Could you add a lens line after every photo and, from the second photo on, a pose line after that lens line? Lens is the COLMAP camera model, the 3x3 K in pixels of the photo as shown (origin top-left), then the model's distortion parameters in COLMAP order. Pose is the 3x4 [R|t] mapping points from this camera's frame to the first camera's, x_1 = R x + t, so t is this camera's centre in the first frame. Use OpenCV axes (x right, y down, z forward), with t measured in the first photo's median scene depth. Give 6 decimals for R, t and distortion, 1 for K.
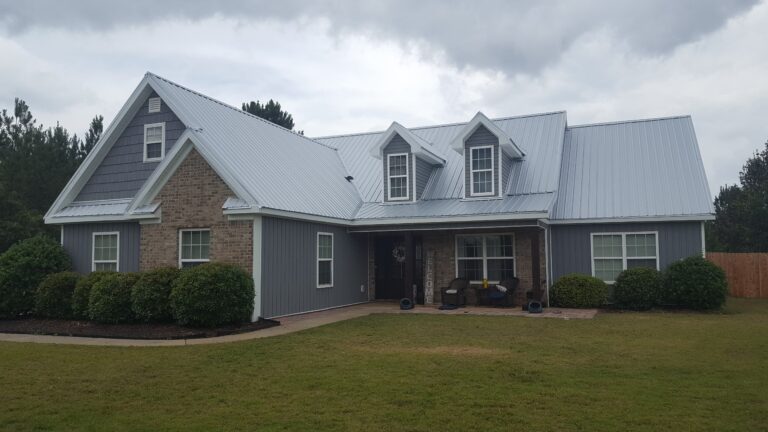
lens RADIAL K [[574.3, 0, 384.0], [0, 574.3, 216.0], [0, 0, 1]] dist [0.048287, 0.001504]
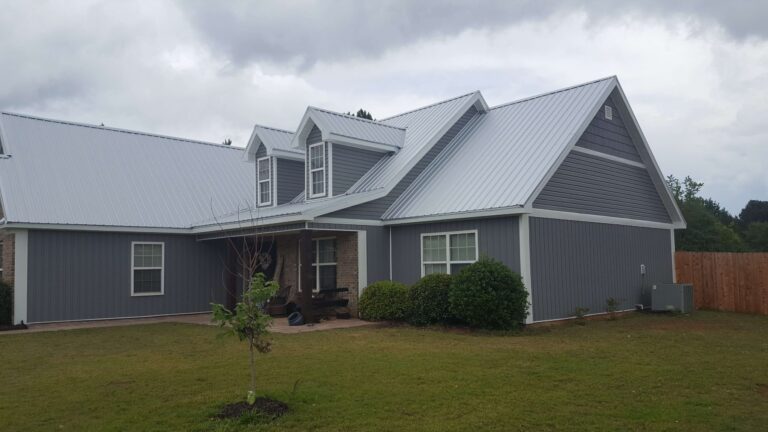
lens RADIAL K [[580.4, 0, 452.2], [0, 580.4, 189.6], [0, 0, 1]] dist [0.075105, -0.119798]
pose [[0.928689, -0.054753, -0.366795, 0.685051], [0.038184, 0.997902, -0.052282, 0.010071], [0.368888, 0.034548, 0.928832, 0.195183]]
